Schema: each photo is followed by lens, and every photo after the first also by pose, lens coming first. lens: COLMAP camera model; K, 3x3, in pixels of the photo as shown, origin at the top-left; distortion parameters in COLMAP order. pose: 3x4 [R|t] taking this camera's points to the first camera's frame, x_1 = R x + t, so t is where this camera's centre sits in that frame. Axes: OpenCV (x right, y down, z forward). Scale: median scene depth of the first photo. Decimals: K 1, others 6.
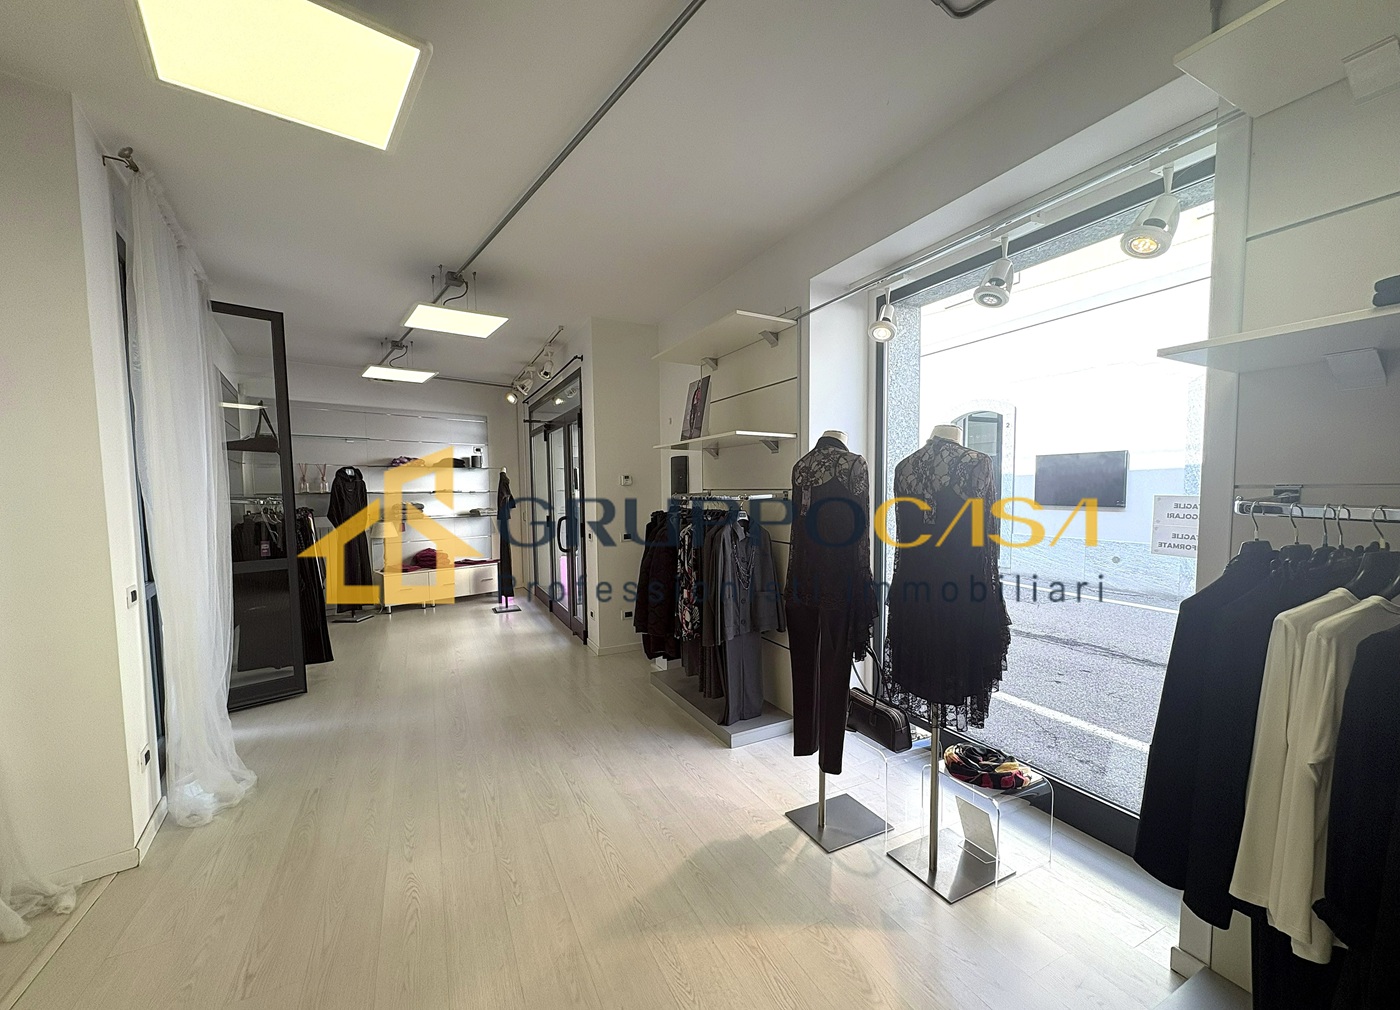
lens RADIAL K [[551.3, 0, 696.7], [0, 551.3, 516.3], [0, 0, 1]] dist [-0.001218, 0.000399]
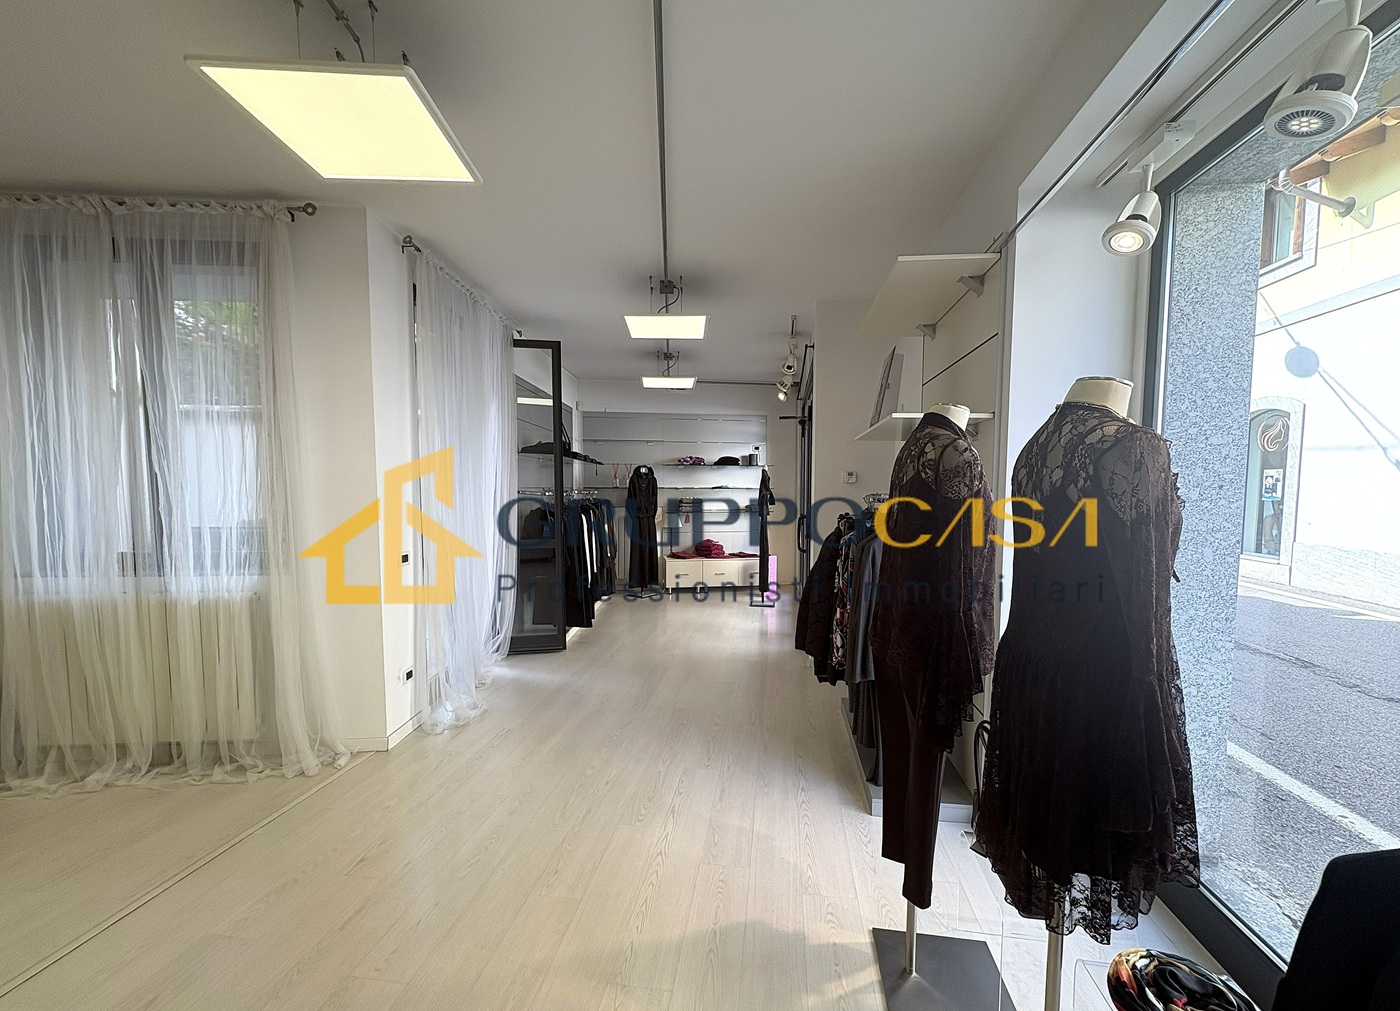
lens RADIAL K [[551.3, 0, 695.6], [0, 551.3, 518.6], [0, 0, 1]] dist [-0.001218, 0.000399]
pose [[0.822749, 0.045181, -0.566607, 0.231349], [-0.040519, 0.998962, 0.020820, -0.009661], [0.566959, 0.005829, 0.823725, 0.164198]]
